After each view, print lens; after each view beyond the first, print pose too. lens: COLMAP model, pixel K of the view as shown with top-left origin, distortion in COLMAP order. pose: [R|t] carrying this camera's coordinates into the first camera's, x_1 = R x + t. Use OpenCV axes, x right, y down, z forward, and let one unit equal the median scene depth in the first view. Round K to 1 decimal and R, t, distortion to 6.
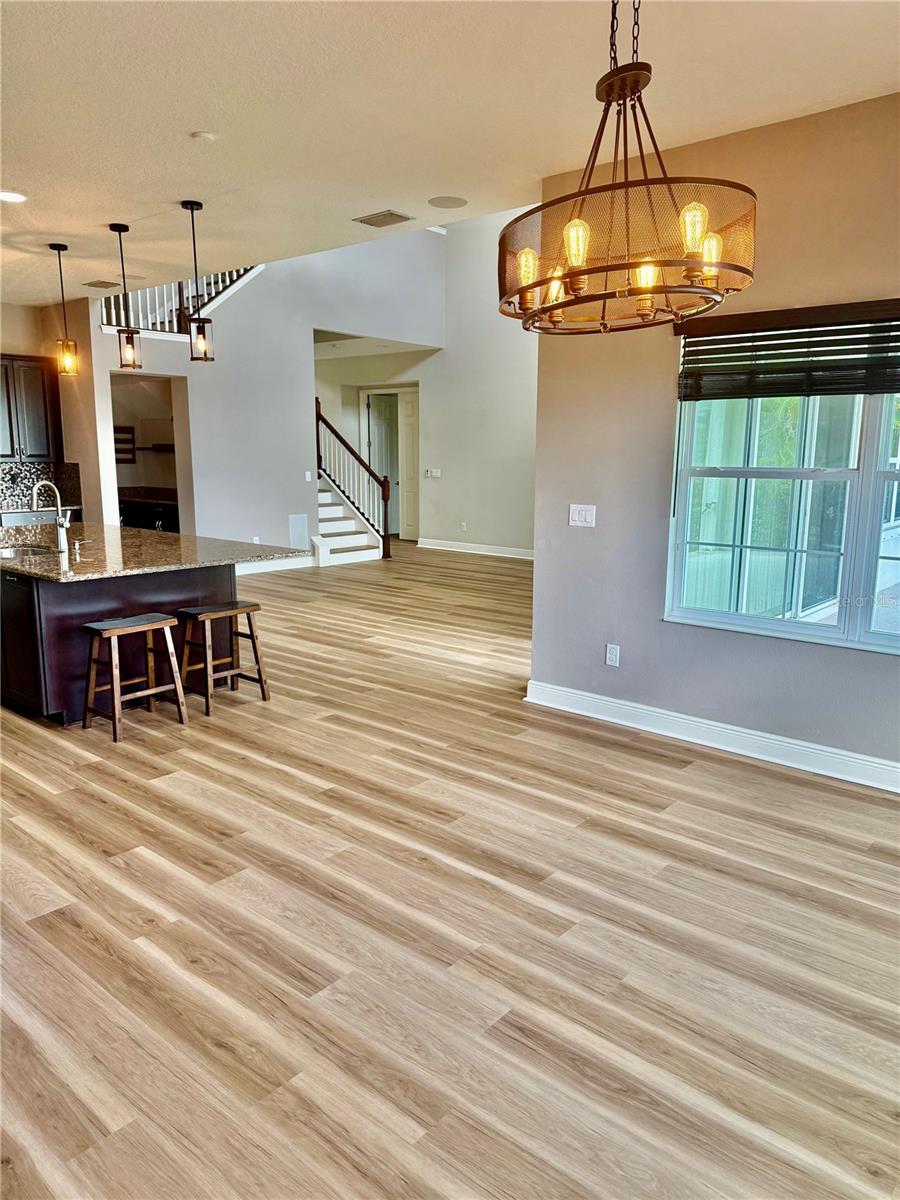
lens RADIAL K [[844.2, 0, 450.5], [0, 844.2, 604.6], [0, 0, 1]] dist [0.031483, -0.030465]
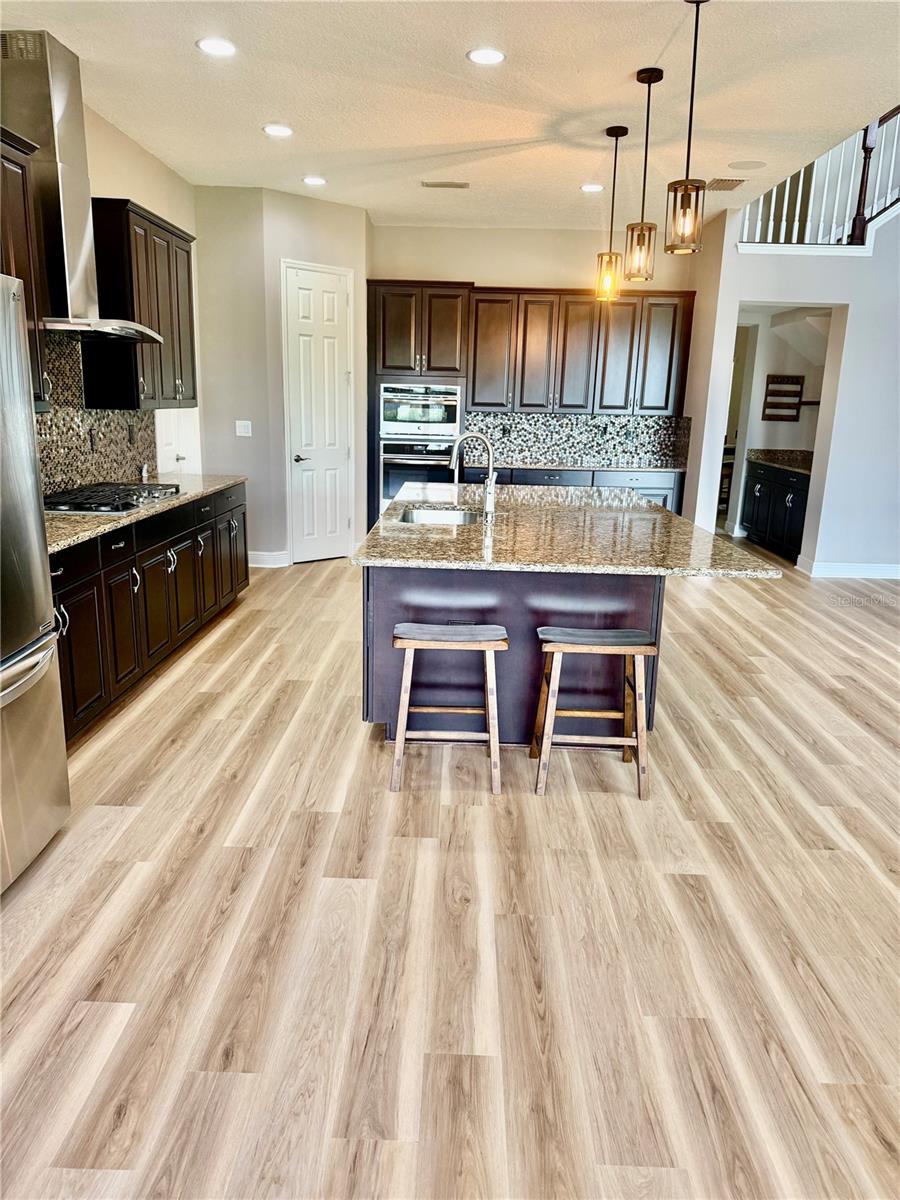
lens RADIAL K [[844.2, 0, 451.5], [0, 844.2, 593.2], [0, 0, 1]] dist [0.031483, -0.030465]
pose [[0.636745, 0.187672, -0.747887, 0.143430], [-0.164891, 0.980633, 0.105690, -0.085647], [0.753238, 0.056022, 0.655358, 0.534599]]
